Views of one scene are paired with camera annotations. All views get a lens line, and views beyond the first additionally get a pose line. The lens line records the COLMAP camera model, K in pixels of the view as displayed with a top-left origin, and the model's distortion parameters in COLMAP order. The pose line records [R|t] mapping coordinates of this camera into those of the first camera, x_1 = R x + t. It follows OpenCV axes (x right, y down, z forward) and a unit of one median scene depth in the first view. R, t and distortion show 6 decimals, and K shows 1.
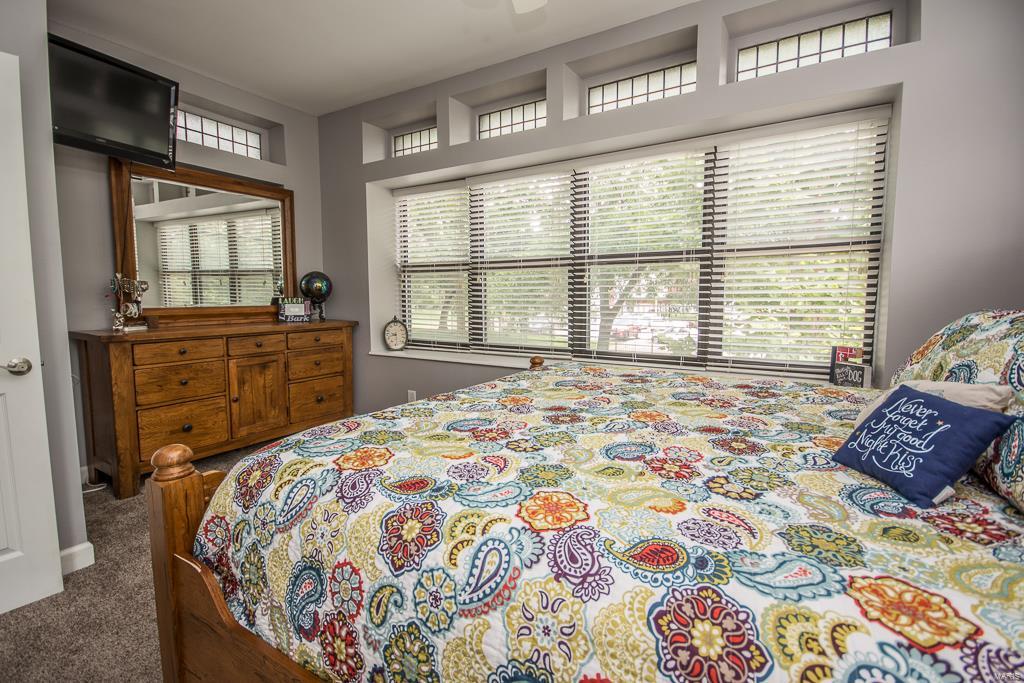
lens RADIAL K [[467.7, 0, 508.8], [0, 467.7, 340.8], [0, 0, 1]] dist [0.005746, -0.008887]
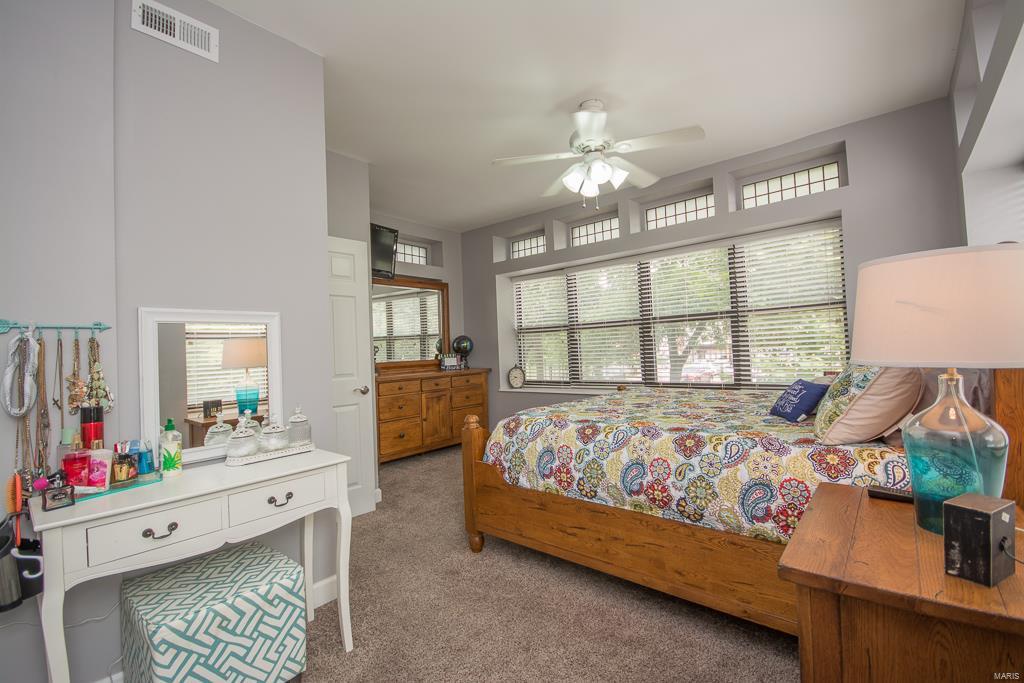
lens RADIAL K [[450.9, 0, 509.4], [0, 450.9, 340.3], [0, 0, 1]] dist [0.000143, -0.003759]
pose [[0.987647, -0.041199, -0.151182, -0.077802], [0.023631, 0.992944, -0.116210, 0.053107], [0.154903, 0.111201, 0.981651, -0.554355]]
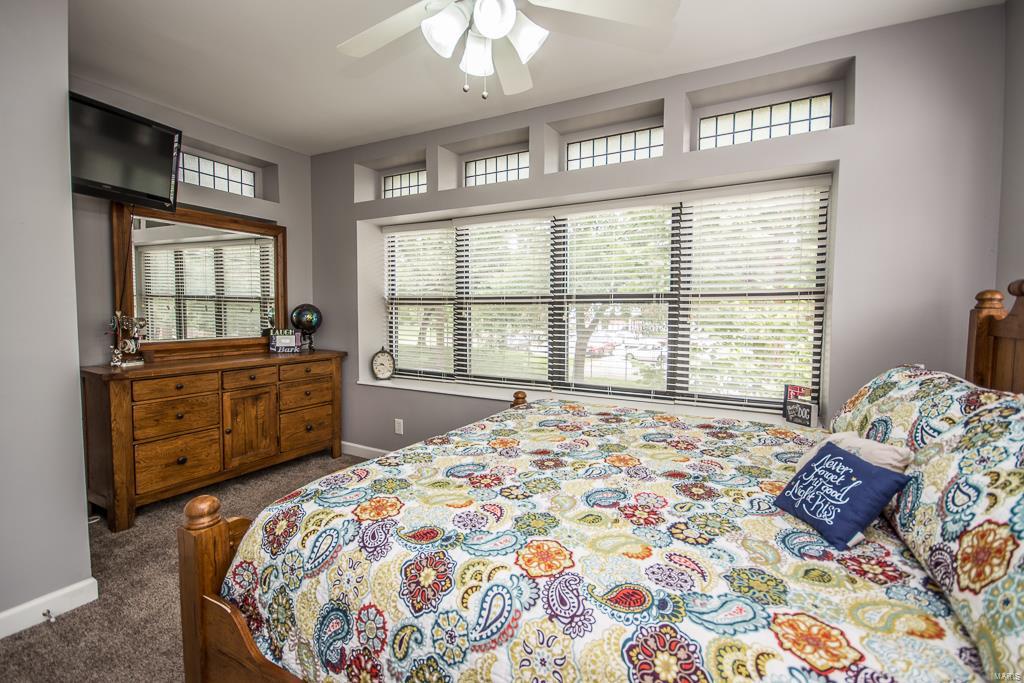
lens RADIAL K [[462.8, 0, 508.7], [0, 462.8, 340.6], [0, 0, 1]] dist [-0.000705, -0.000629]
pose [[0.998800, 0.005092, 0.048701, -0.019290], [-0.003535, 0.999481, -0.032018, -0.052421], [-0.048839, 0.031808, 0.998300, -0.068293]]
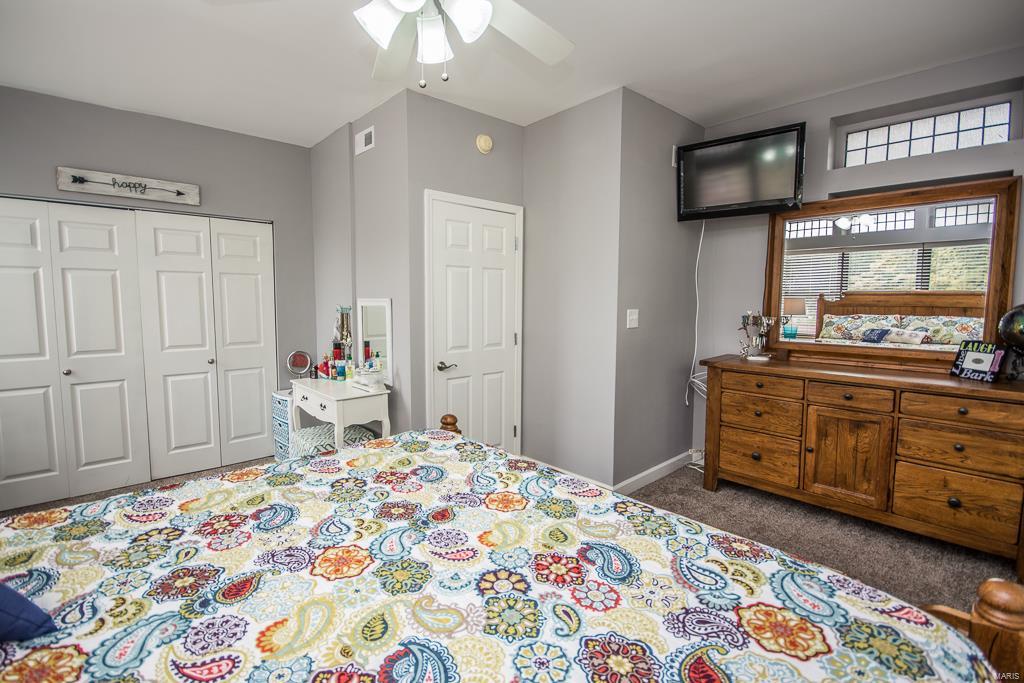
lens RADIAL K [[460.7, 0, 512.8], [0, 460.7, 341.8], [0, 0, 1]] dist [0.026796, -0.023622]
pose [[-0.265776, 0.089124, -0.959906, 0.488642], [-0.097159, 0.988171, 0.118649, -0.155576], [0.959126, 0.124798, -0.253973, 0.771592]]
